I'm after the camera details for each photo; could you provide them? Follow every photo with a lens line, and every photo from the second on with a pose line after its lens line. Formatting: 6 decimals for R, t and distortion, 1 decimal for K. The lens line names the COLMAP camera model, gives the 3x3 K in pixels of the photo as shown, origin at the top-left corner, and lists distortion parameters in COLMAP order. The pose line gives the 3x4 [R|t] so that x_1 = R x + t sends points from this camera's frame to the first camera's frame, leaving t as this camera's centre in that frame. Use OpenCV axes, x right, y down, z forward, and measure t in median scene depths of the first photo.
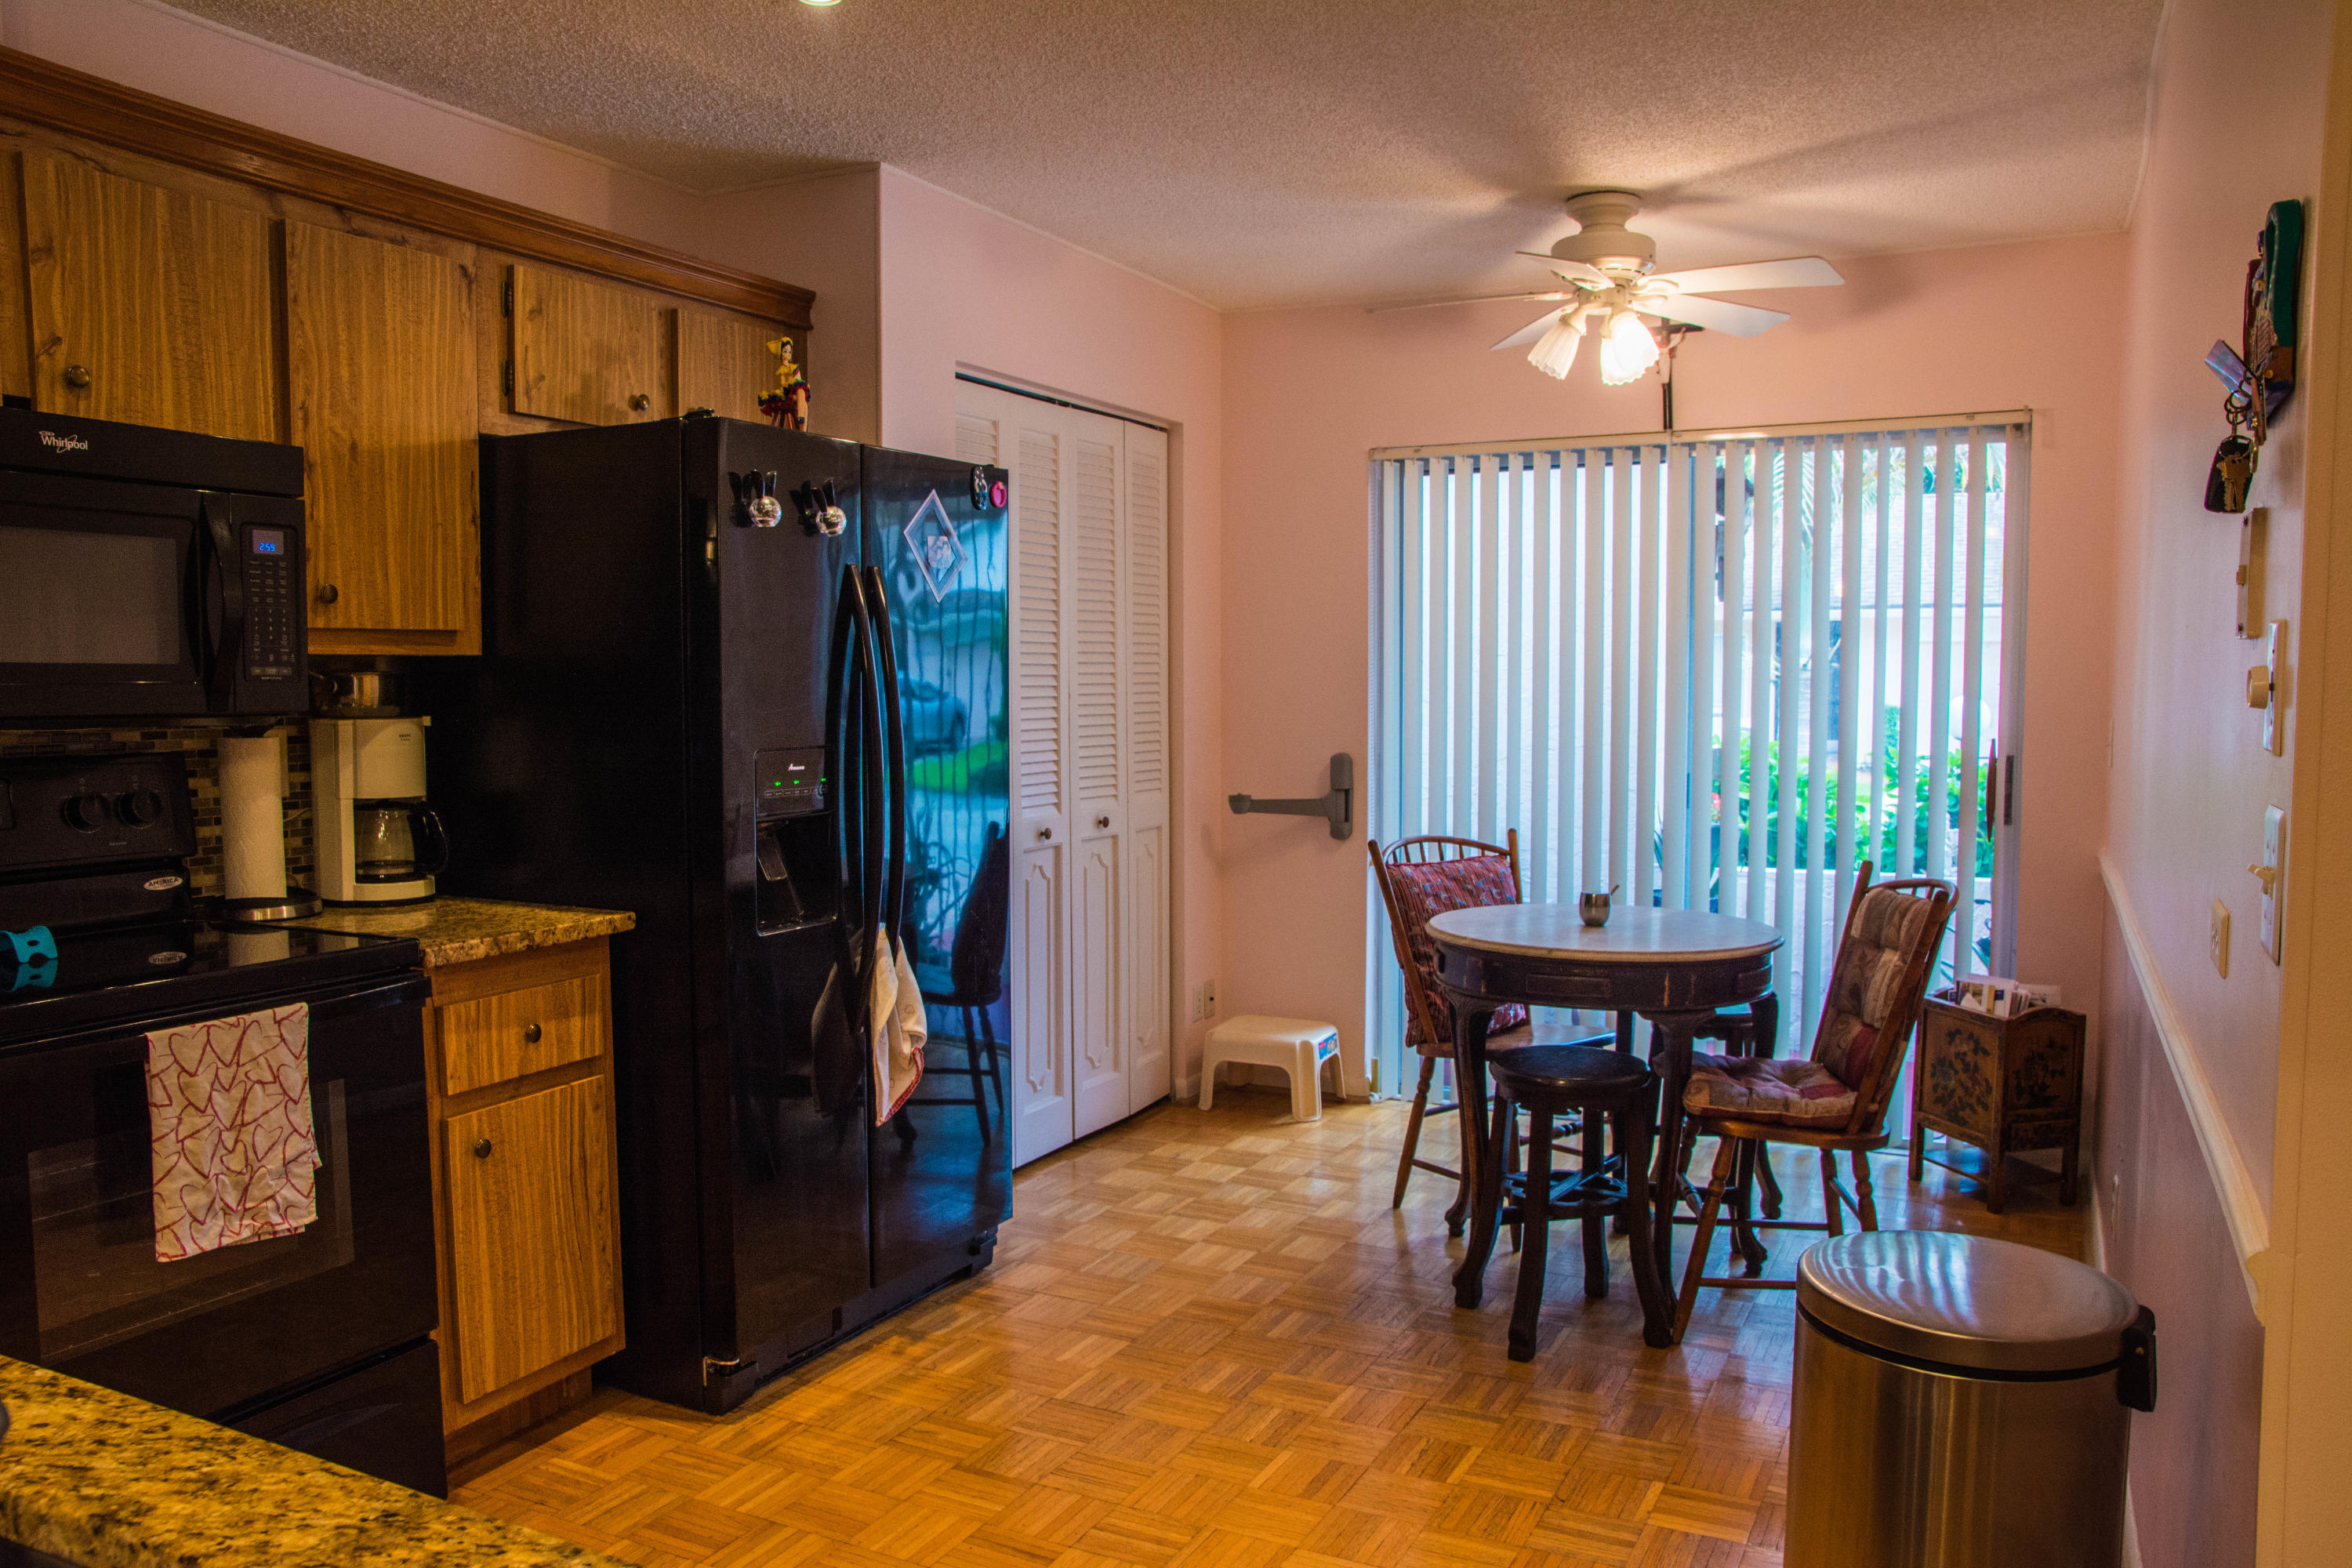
lens RADIAL K [[1831.4, 0, 1180.4], [0, 1831.4, 790.3], [0, 0, 1]] dist [-0.027462, 0.006327]
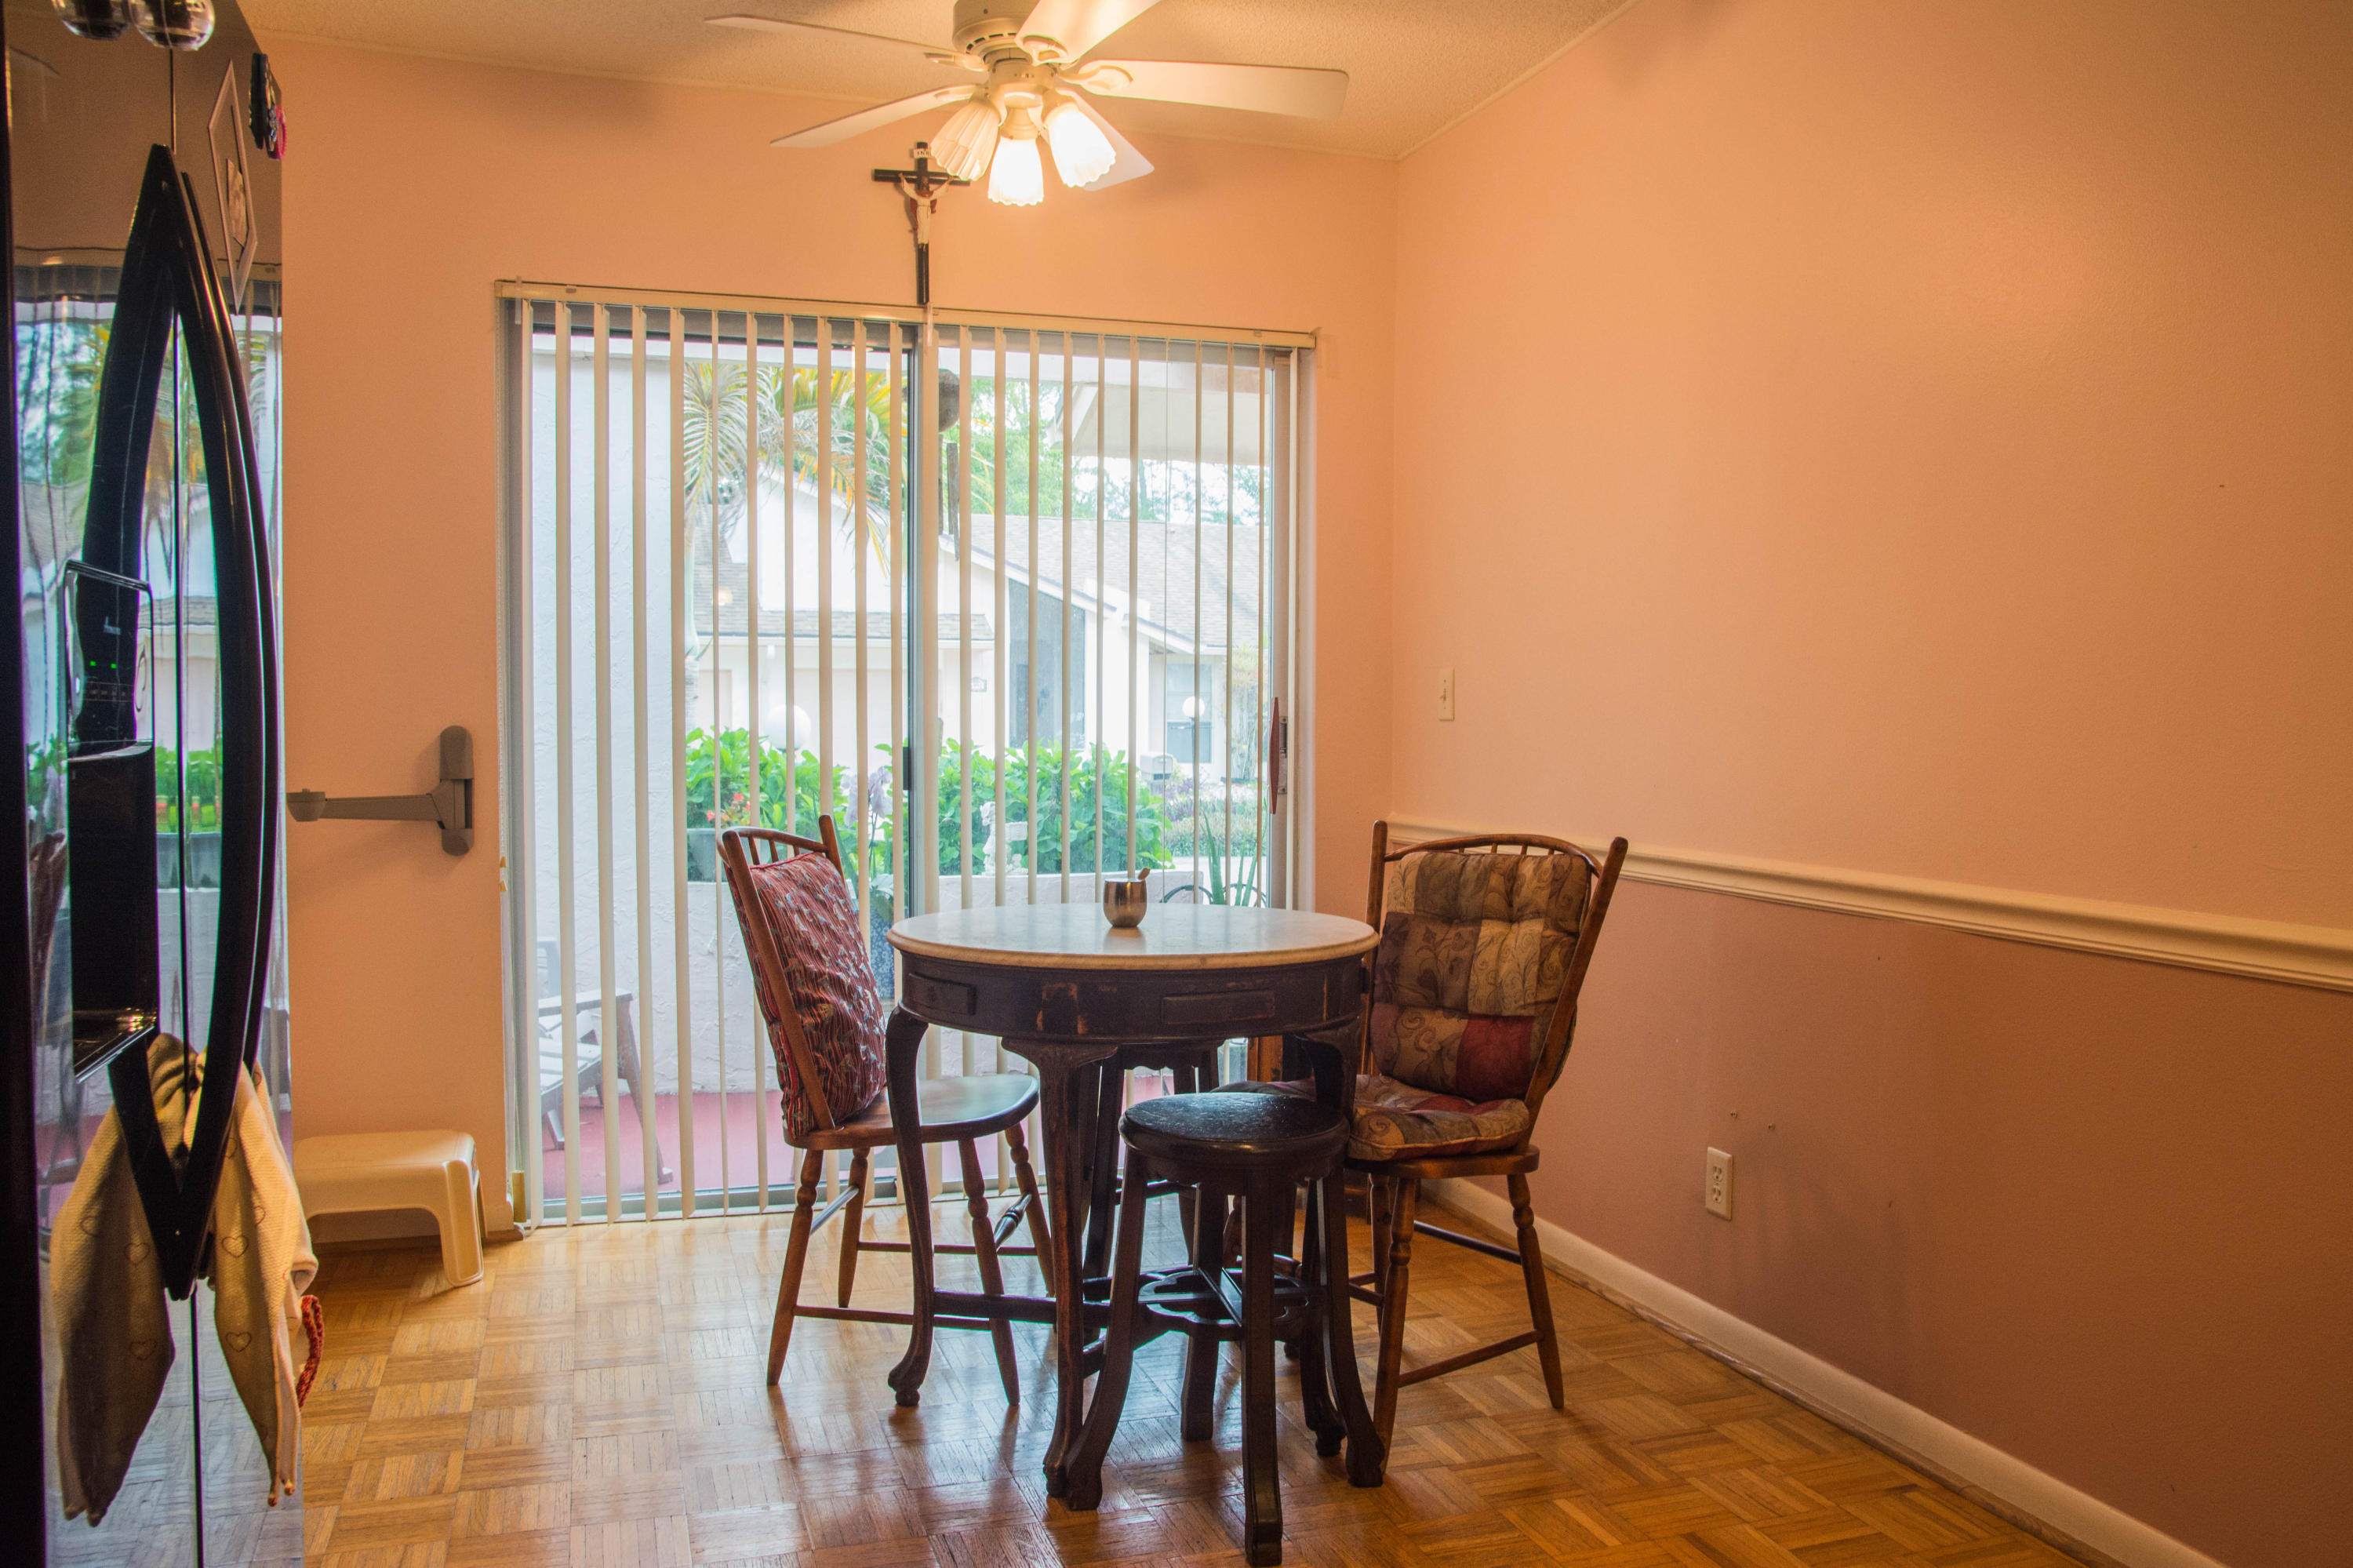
lens RADIAL K [[1832.2, 0, 1171.5], [0, 1832.2, 785.7], [0, 0, 1]] dist [-0.027462, 0.006327]
pose [[0.726430, -0.025082, 0.686783, -0.246989], [0.041670, 0.999103, -0.007588, 0.023936], [-0.685976, 0.034131, 0.726823, 0.448268]]
